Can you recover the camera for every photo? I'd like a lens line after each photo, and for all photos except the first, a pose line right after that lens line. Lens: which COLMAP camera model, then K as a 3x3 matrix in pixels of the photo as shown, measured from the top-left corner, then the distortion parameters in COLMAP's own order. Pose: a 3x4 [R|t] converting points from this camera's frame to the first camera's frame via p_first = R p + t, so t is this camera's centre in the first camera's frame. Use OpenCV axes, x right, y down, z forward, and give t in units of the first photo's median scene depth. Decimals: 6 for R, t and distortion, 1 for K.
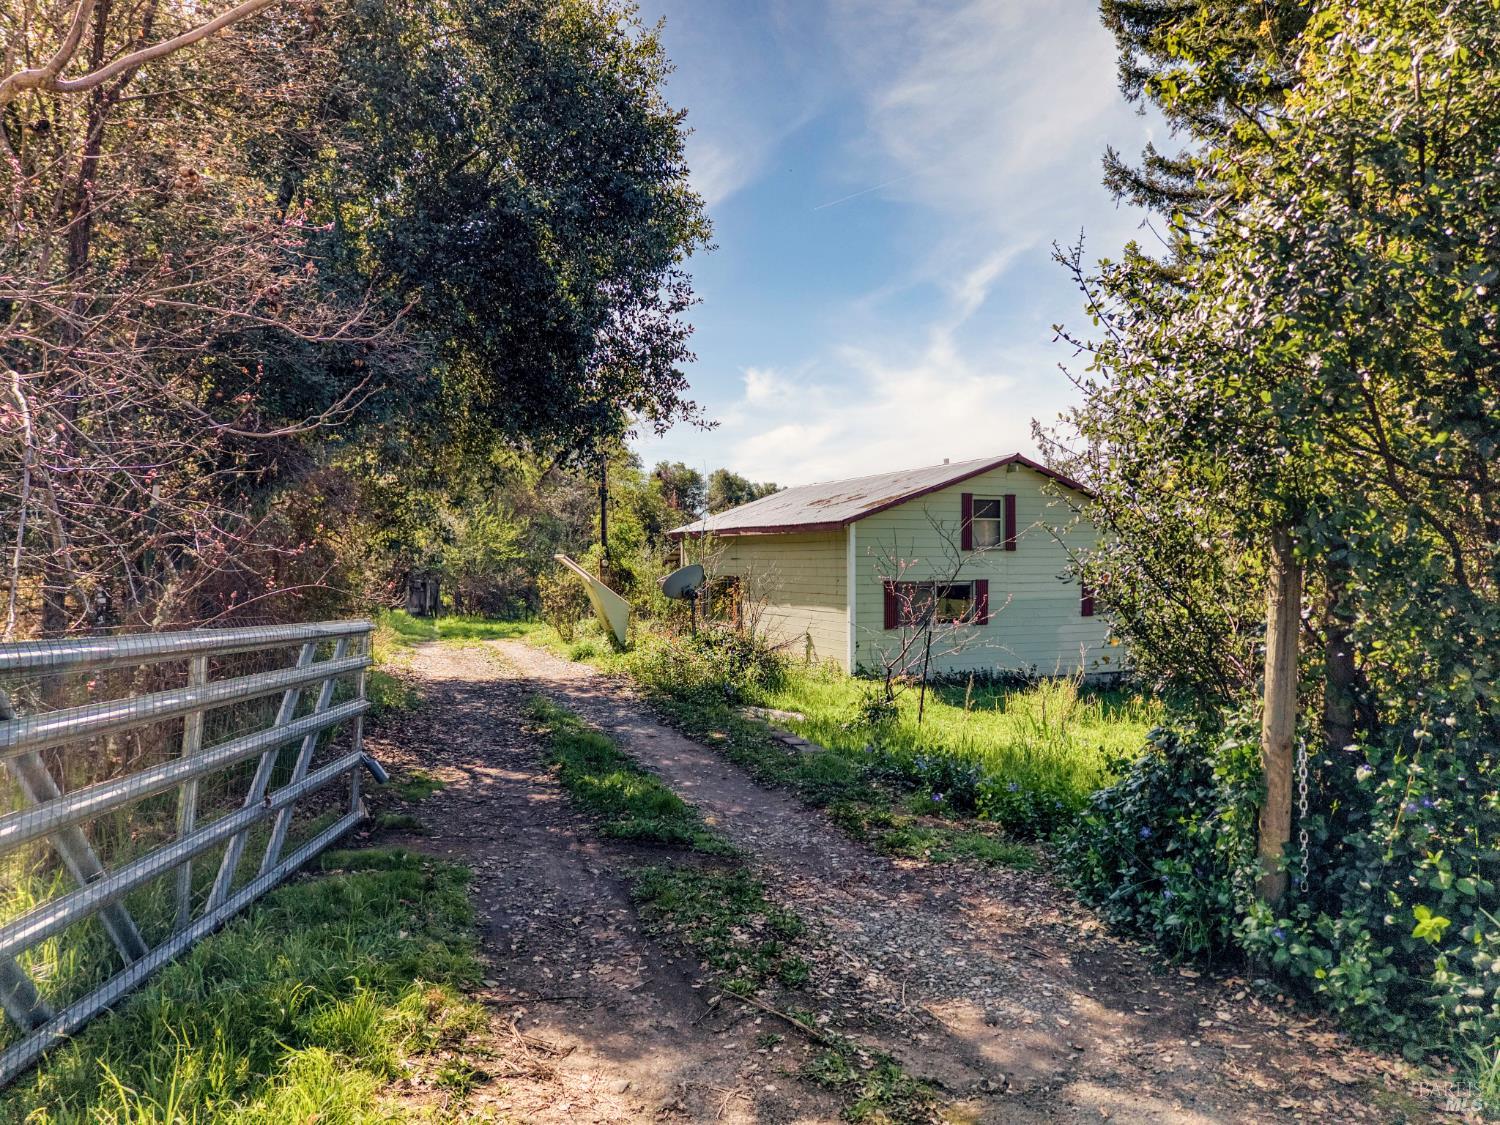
lens RADIAL K [[1022.8, 0, 750.0], [0, 1022.8, 562.5], [0, 0, 1]] dist [0.056338, 0.000581]
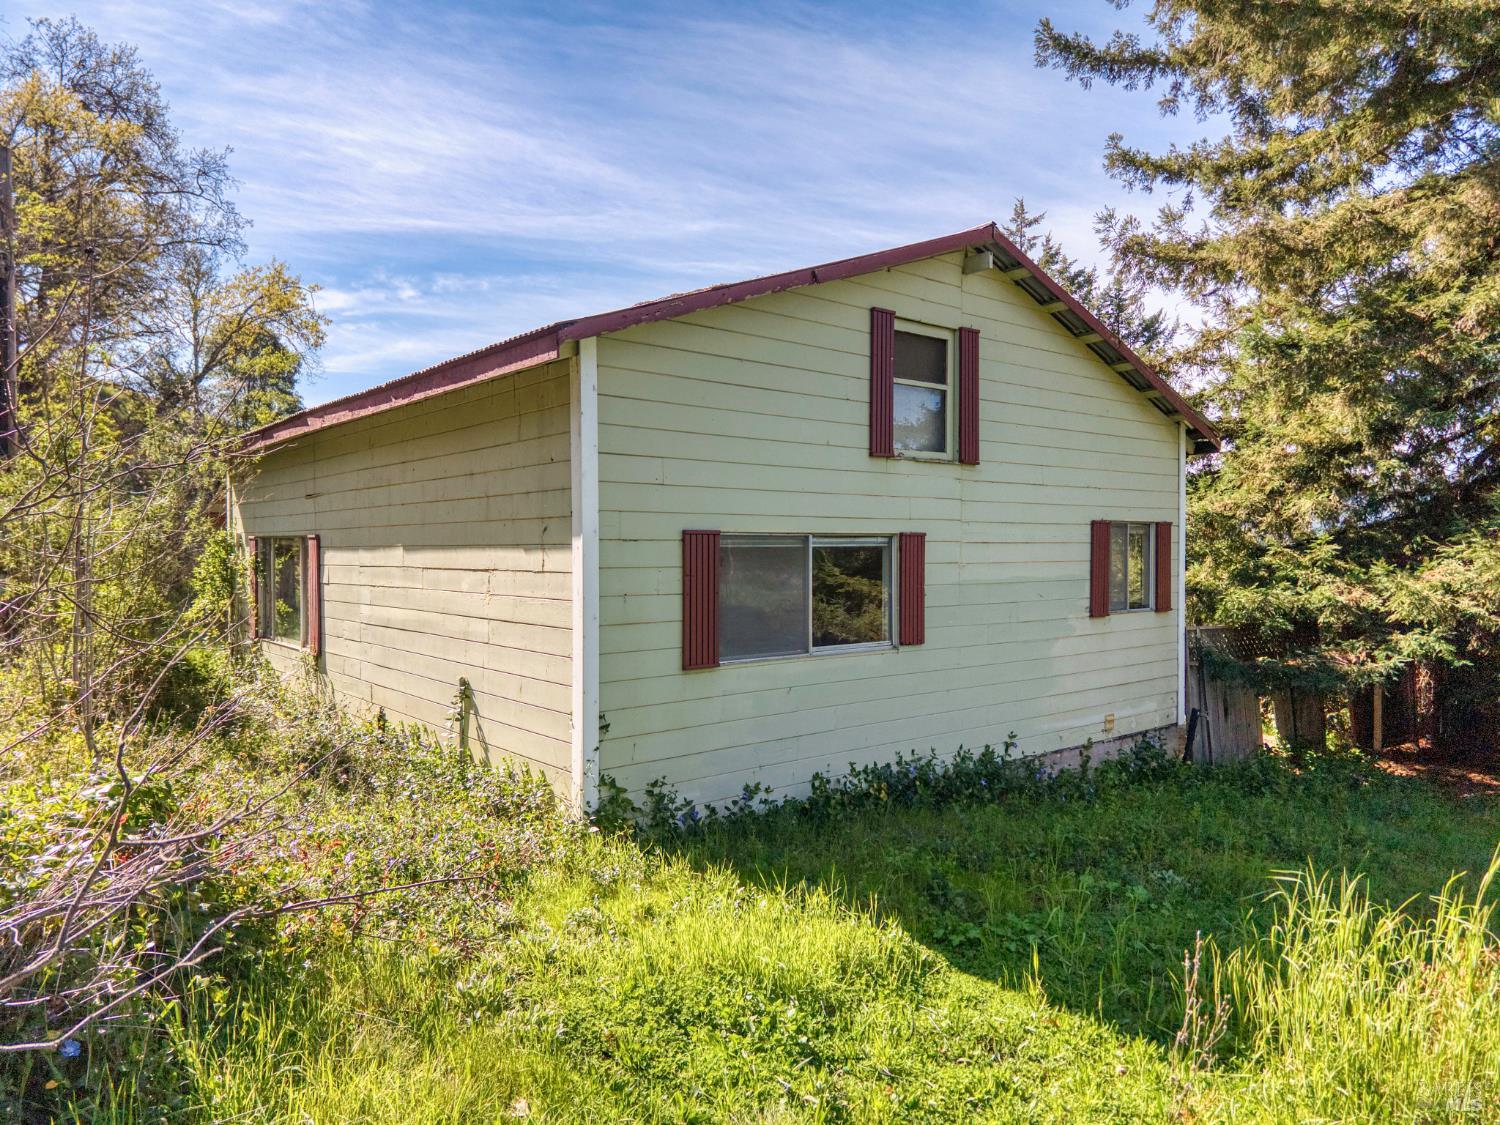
lens RADIAL K [[1022.8, 0, 750.0], [0, 1022.8, 562.5], [0, 0, 1]] dist [0.056338, 0.000581]
pose [[0.963062, -0.005946, 0.269215, 0.058476], [0.001168, 0.999839, 0.017905, 0.020828], [-0.269279, -0.016929, 0.962914, 0.634620]]
